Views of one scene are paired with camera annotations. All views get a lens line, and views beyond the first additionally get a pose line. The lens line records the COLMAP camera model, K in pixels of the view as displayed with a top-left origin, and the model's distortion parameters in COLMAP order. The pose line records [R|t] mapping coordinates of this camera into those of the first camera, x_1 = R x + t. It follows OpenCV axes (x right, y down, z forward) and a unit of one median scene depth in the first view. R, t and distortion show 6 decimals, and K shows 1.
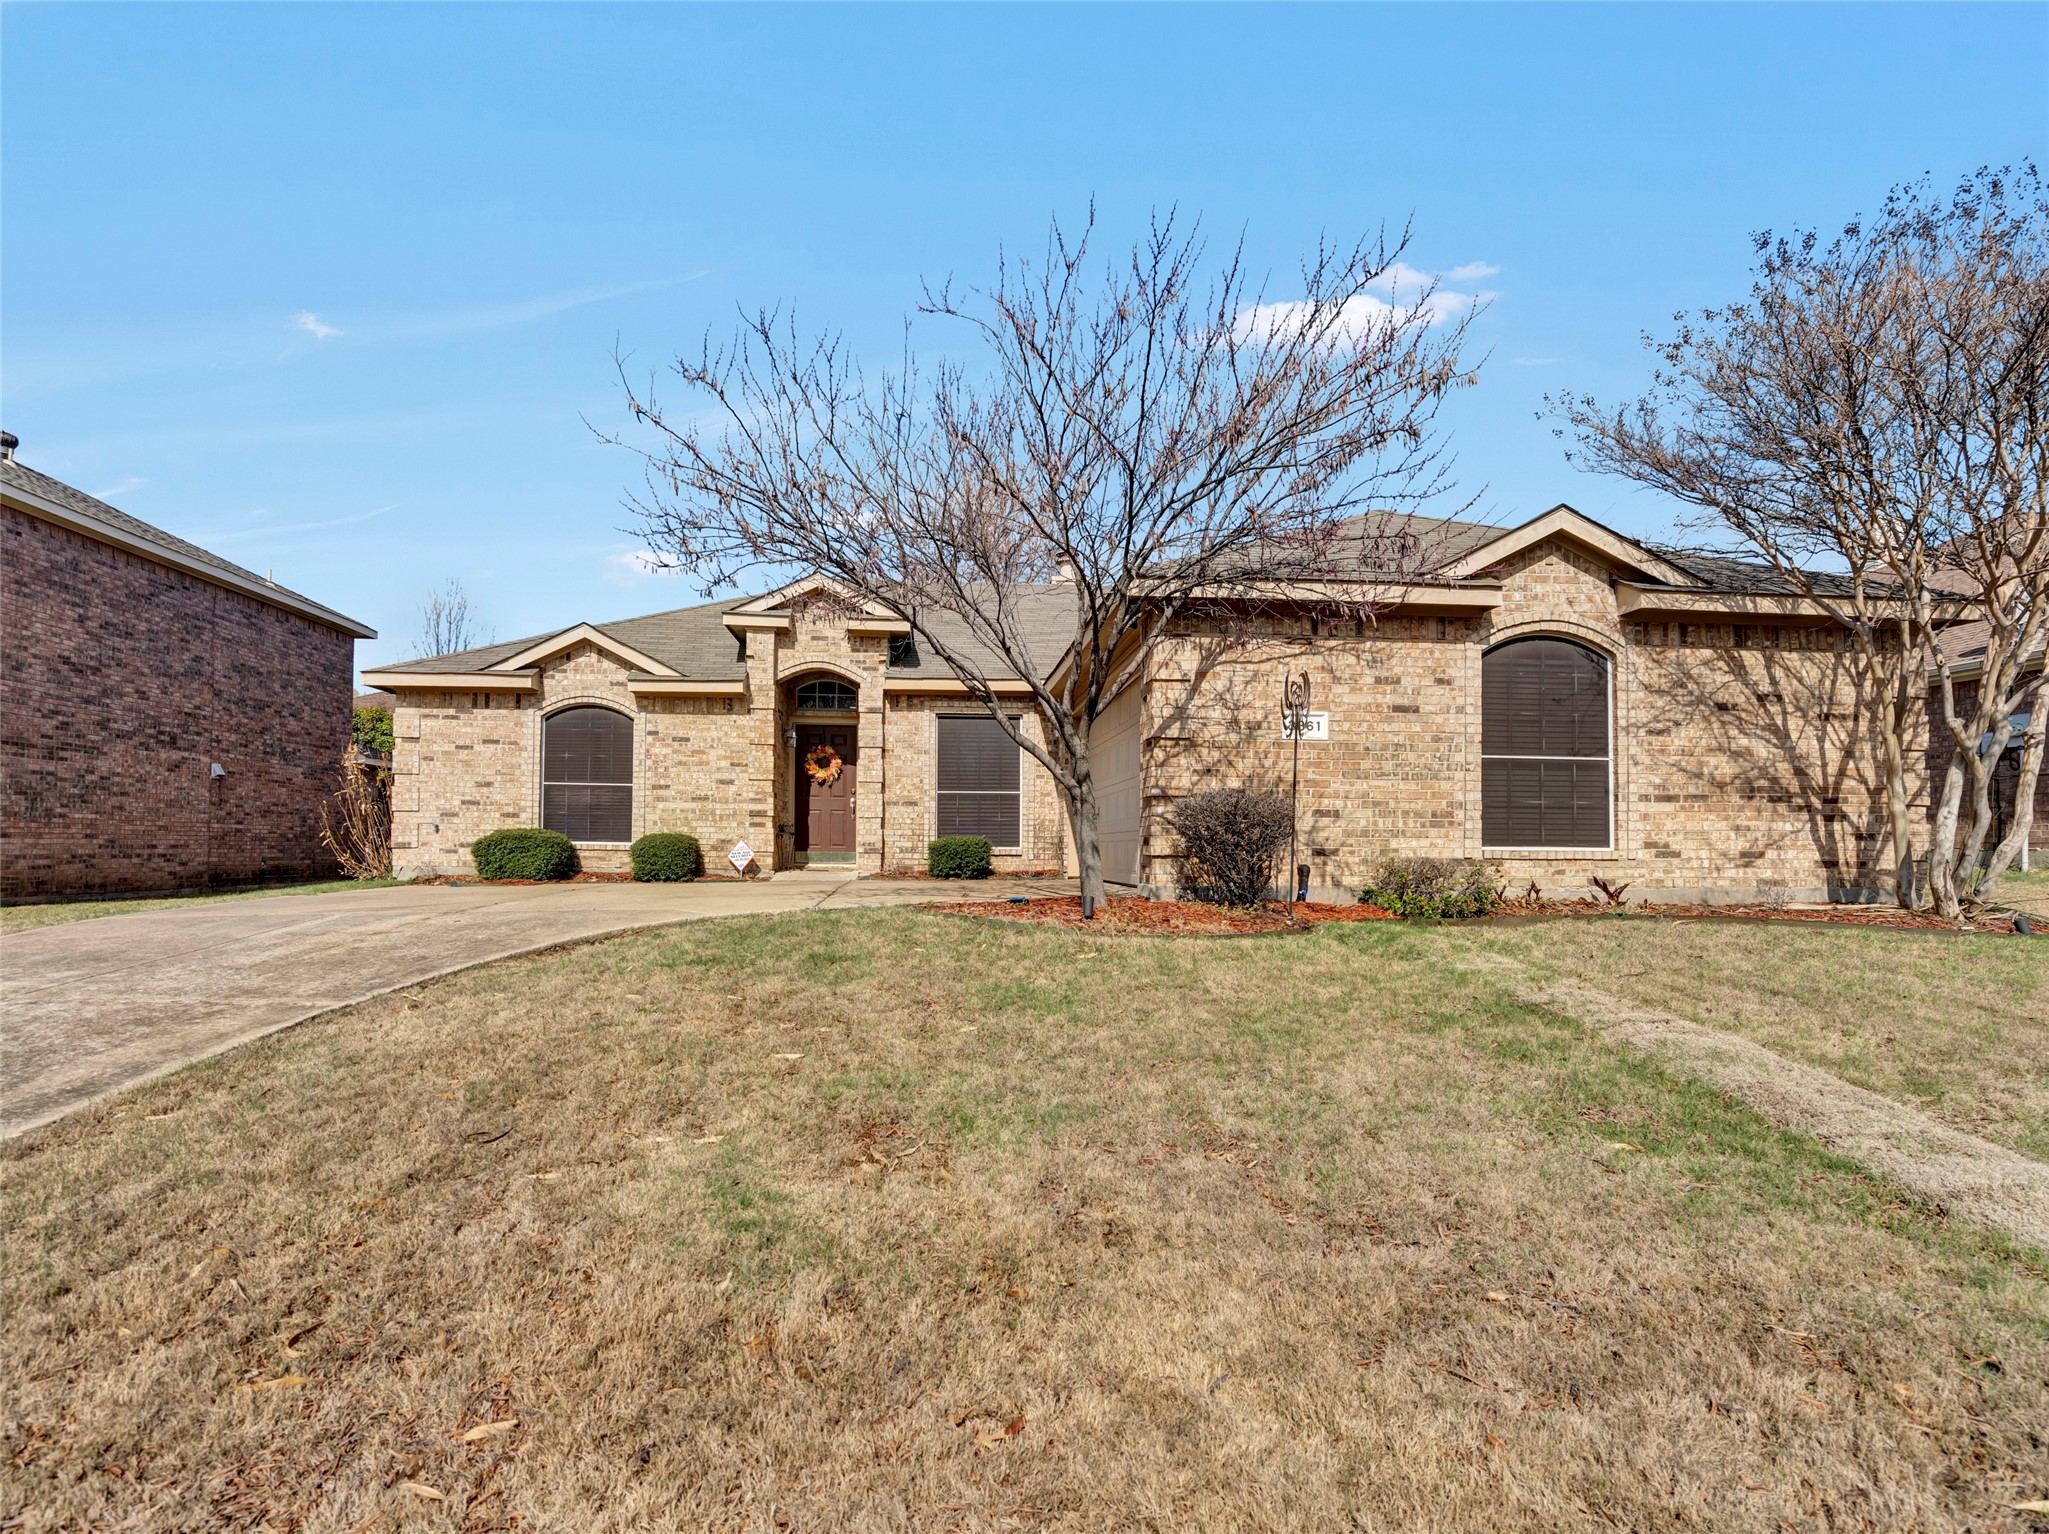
lens RADIAL K [[1064.9, 0, 1021.3], [0, 1064.9, 767.0], [0, 0, 1]] dist [-0.003475, -0.000498]
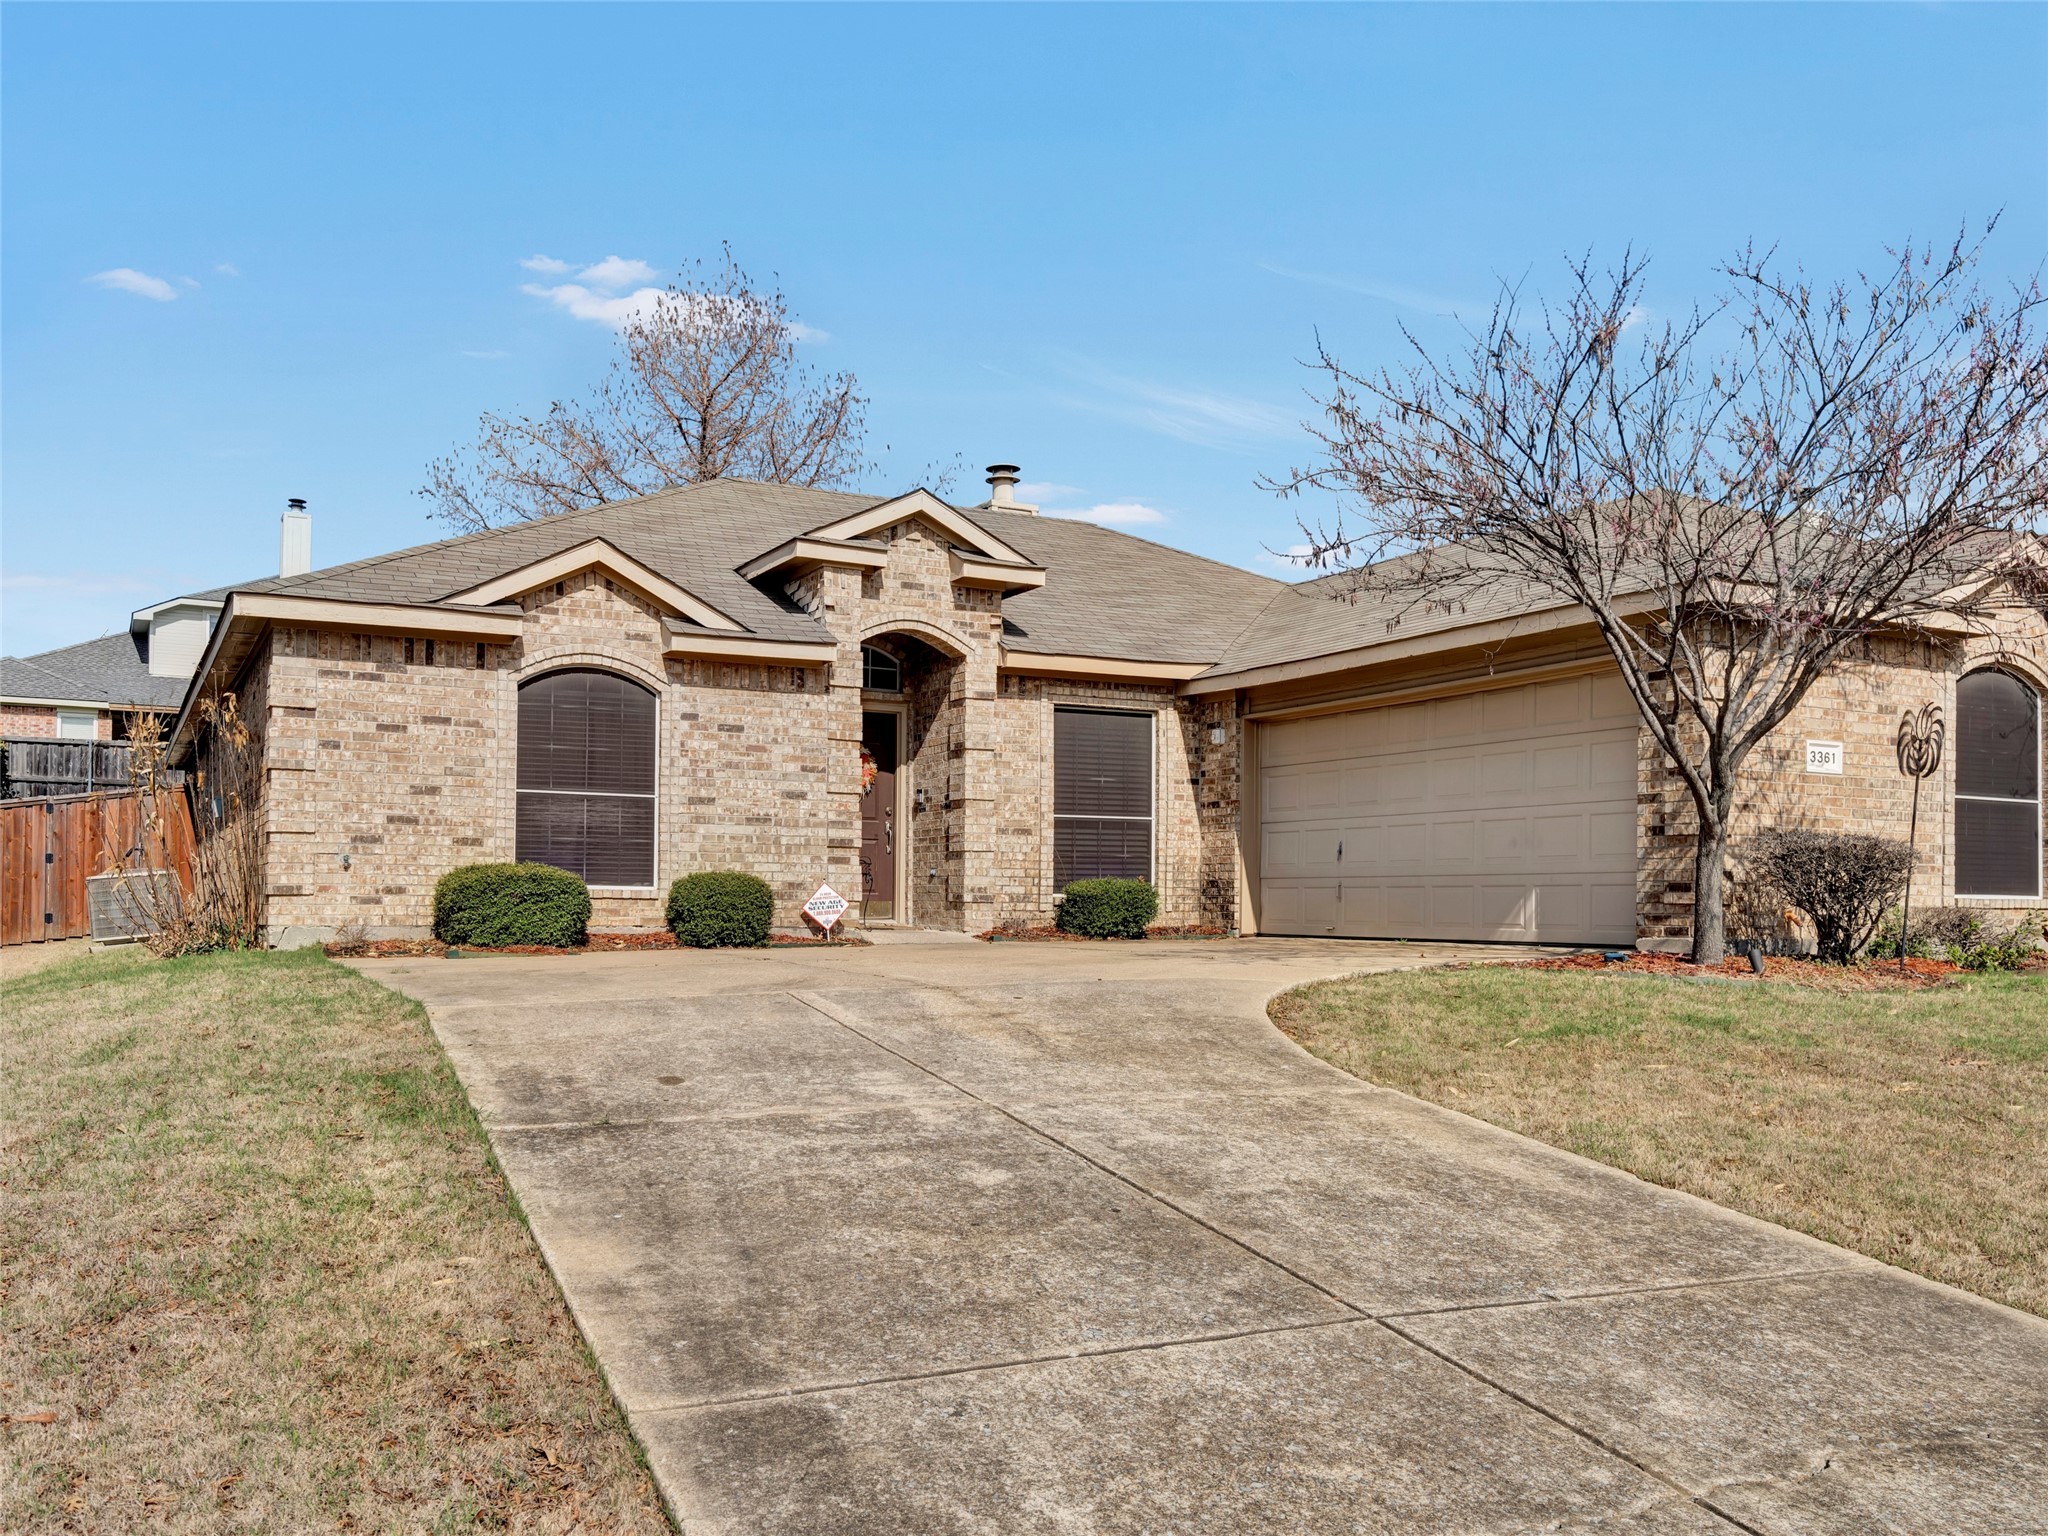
lens RADIAL K [[1709.4, 0, 1024.0], [0, 1709.4, 768.0], [0, 0, 1]] dist [0.013166, 0.003401]
pose [[0.919644, 0.029964, 0.391609, -0.565349], [-0.029971, 0.999532, -0.006096, -0.000604], [-0.391609, -0.006131, 0.920111, -0.030255]]
